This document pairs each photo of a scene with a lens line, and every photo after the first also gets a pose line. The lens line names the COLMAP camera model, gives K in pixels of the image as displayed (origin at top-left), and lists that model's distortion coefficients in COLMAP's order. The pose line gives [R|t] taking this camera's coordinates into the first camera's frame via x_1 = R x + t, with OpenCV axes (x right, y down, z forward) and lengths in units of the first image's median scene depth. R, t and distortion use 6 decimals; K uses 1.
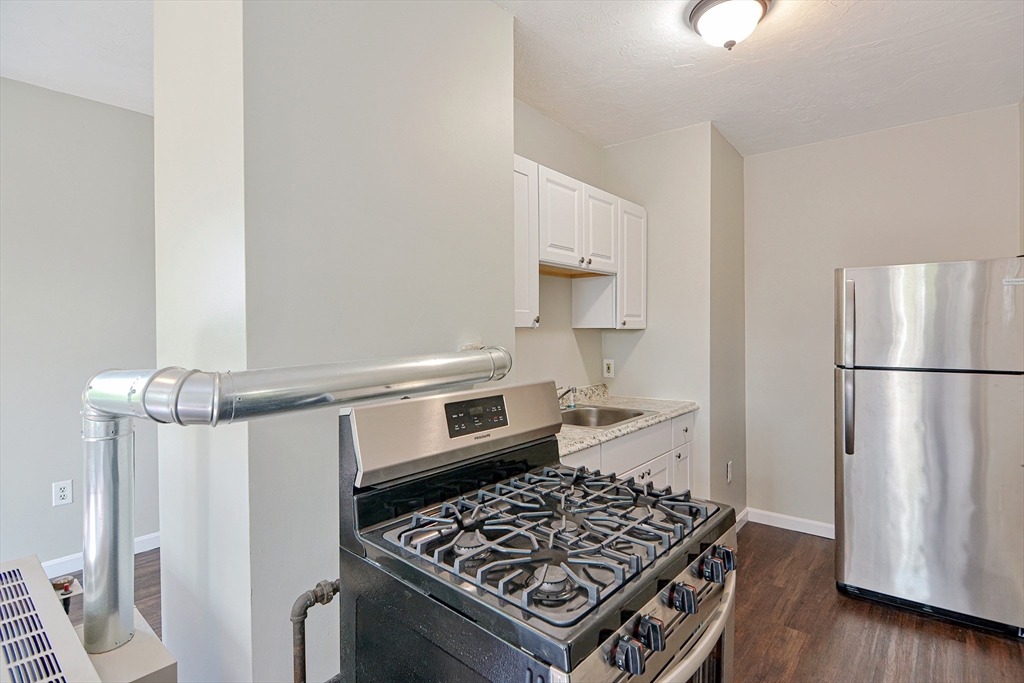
lens RADIAL K [[503.7, 0, 512.0], [0, 503.7, 341.5], [0, 0, 1]] dist [0.003639, 0.000281]
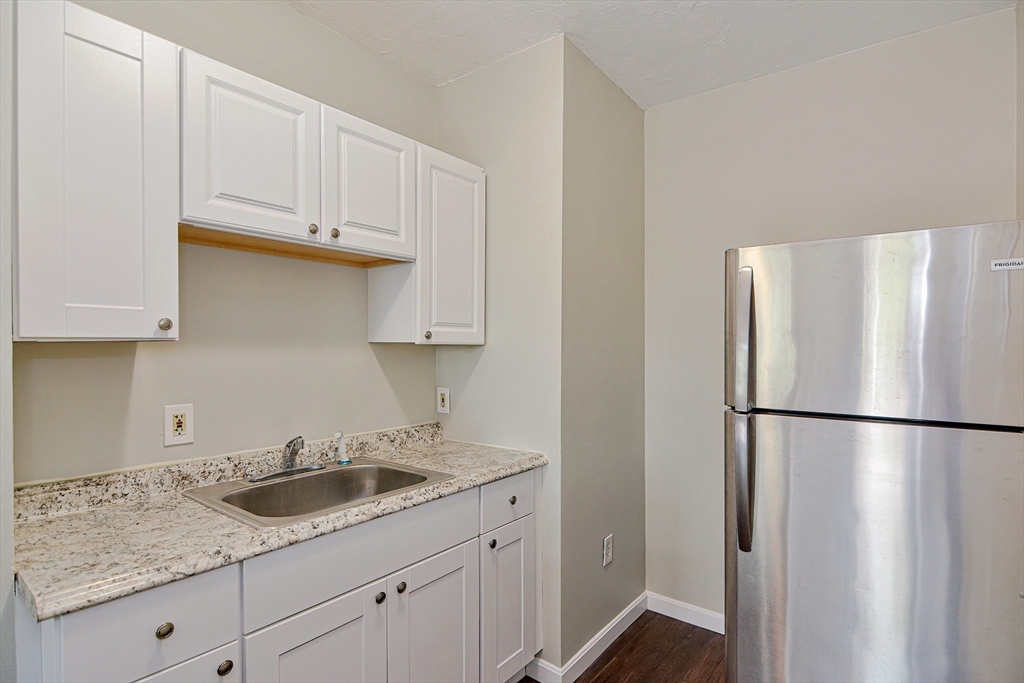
lens RADIAL K [[513.0, 0, 512.6], [0, 513.0, 355.8], [0, 0, 1]] dist [0.000435, -0.000191]
pose [[0.999667, 0.010045, 0.023781, 0.326762], [-0.009942, 0.999941, -0.004438, -0.007906], [-0.023824, 0.004200, 0.999707, 0.339002]]
